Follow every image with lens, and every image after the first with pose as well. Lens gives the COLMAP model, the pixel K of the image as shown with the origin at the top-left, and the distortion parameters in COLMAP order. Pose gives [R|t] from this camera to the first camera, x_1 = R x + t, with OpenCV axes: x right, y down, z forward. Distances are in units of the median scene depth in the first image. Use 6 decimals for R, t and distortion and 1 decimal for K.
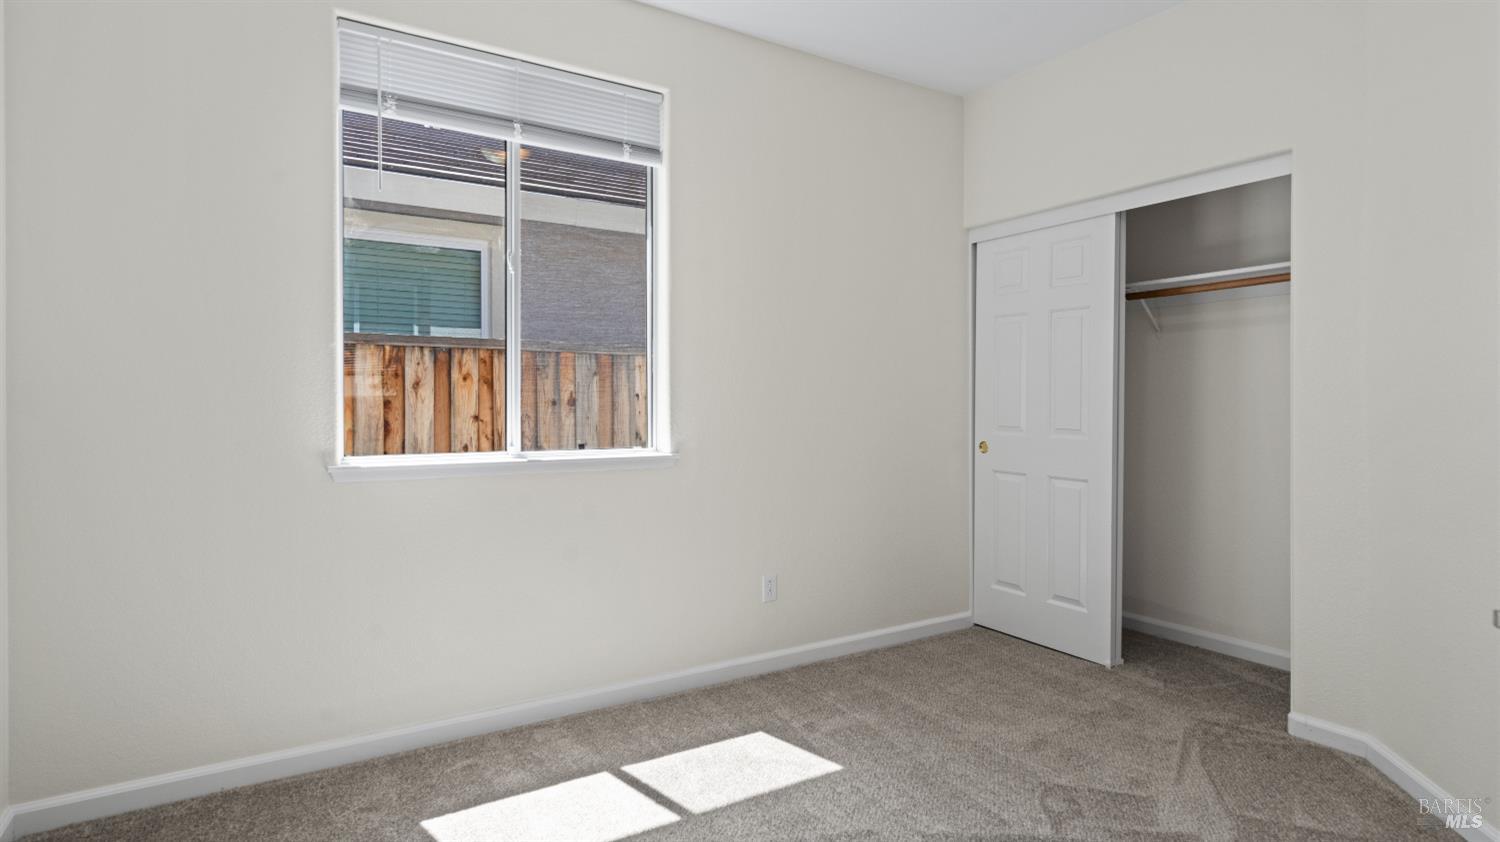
lens RADIAL K [[750.9, 0, 716.3], [0, 750.9, 400.0], [0, 0, 1]] dist [-0.000092, -0.000206]
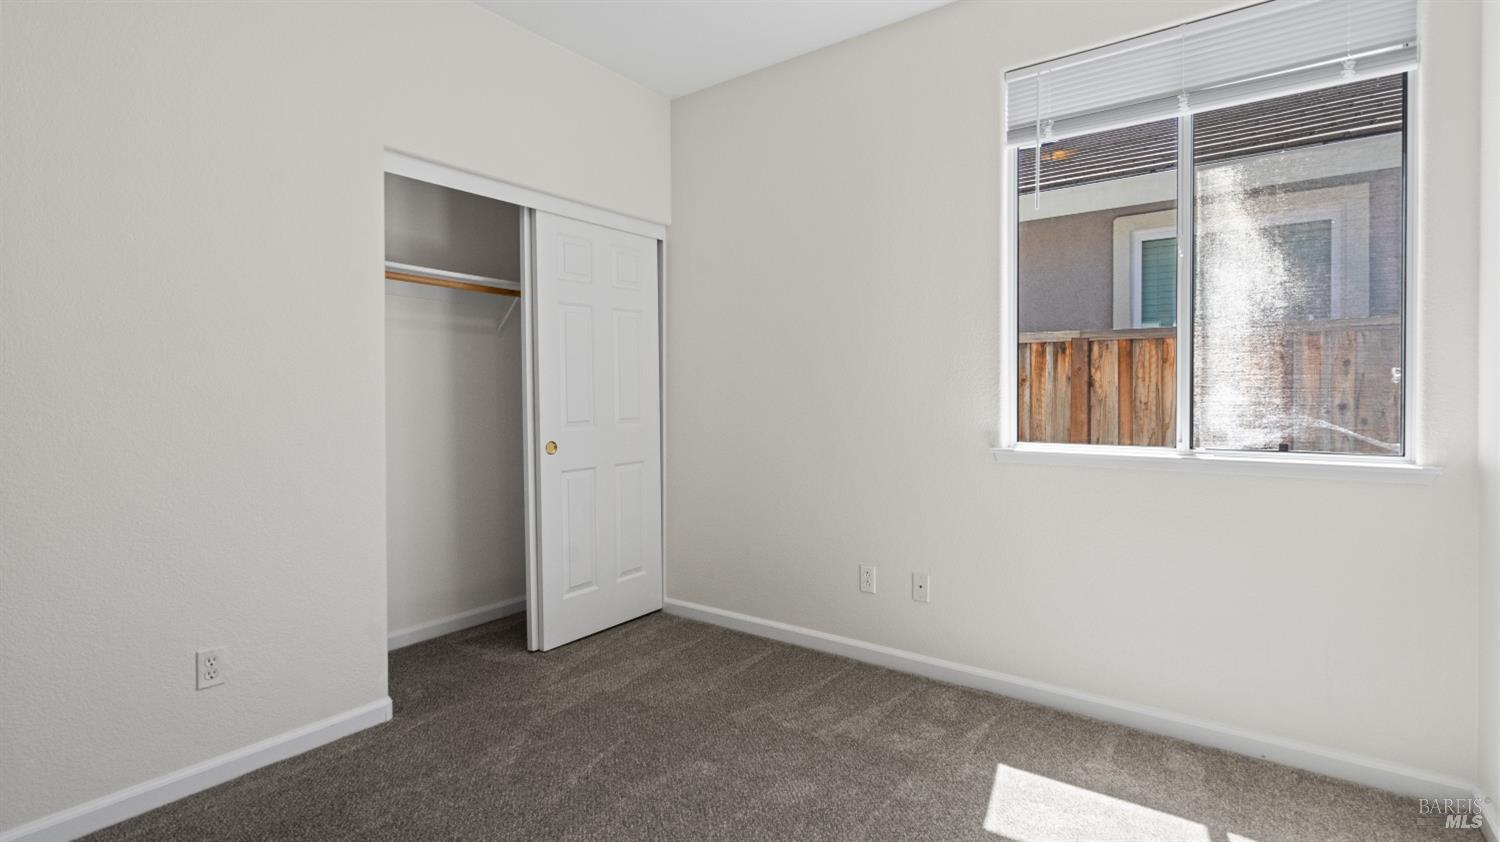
lens RADIAL K [[675.0, 0, 749.4], [0, 675.0, 404.8], [0, 0, 1]] dist [-0.003273, 0.000302]
pose [[0.410419, 0.009711, -0.911845, 0.254696], [0.004903, 0.999905, 0.012856, 0.000970], [0.911884, -0.009747, 0.410332, 0.149305]]
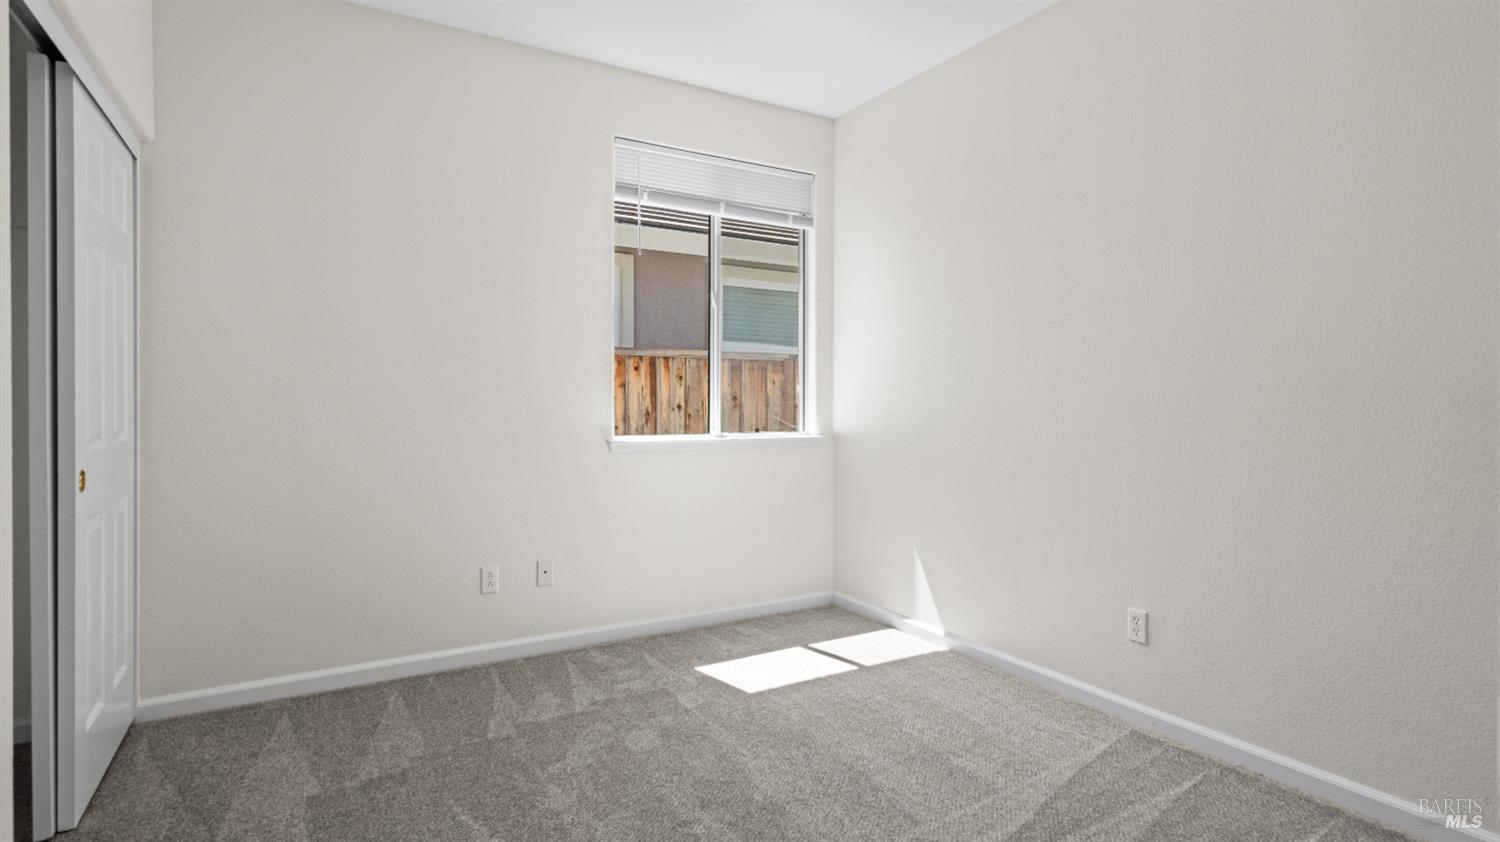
lens RADIAL K [[733.0, 0, 720.4], [0, 733.0, 404.6], [0, 0, 1]] dist [-0.003121, -0.000182]
pose [[0.999898, 0.003760, -0.013803, -0.223713], [-0.003643, 0.999957, 0.008494, 0.001934], [0.013835, -0.008443, 0.999869, -0.362448]]
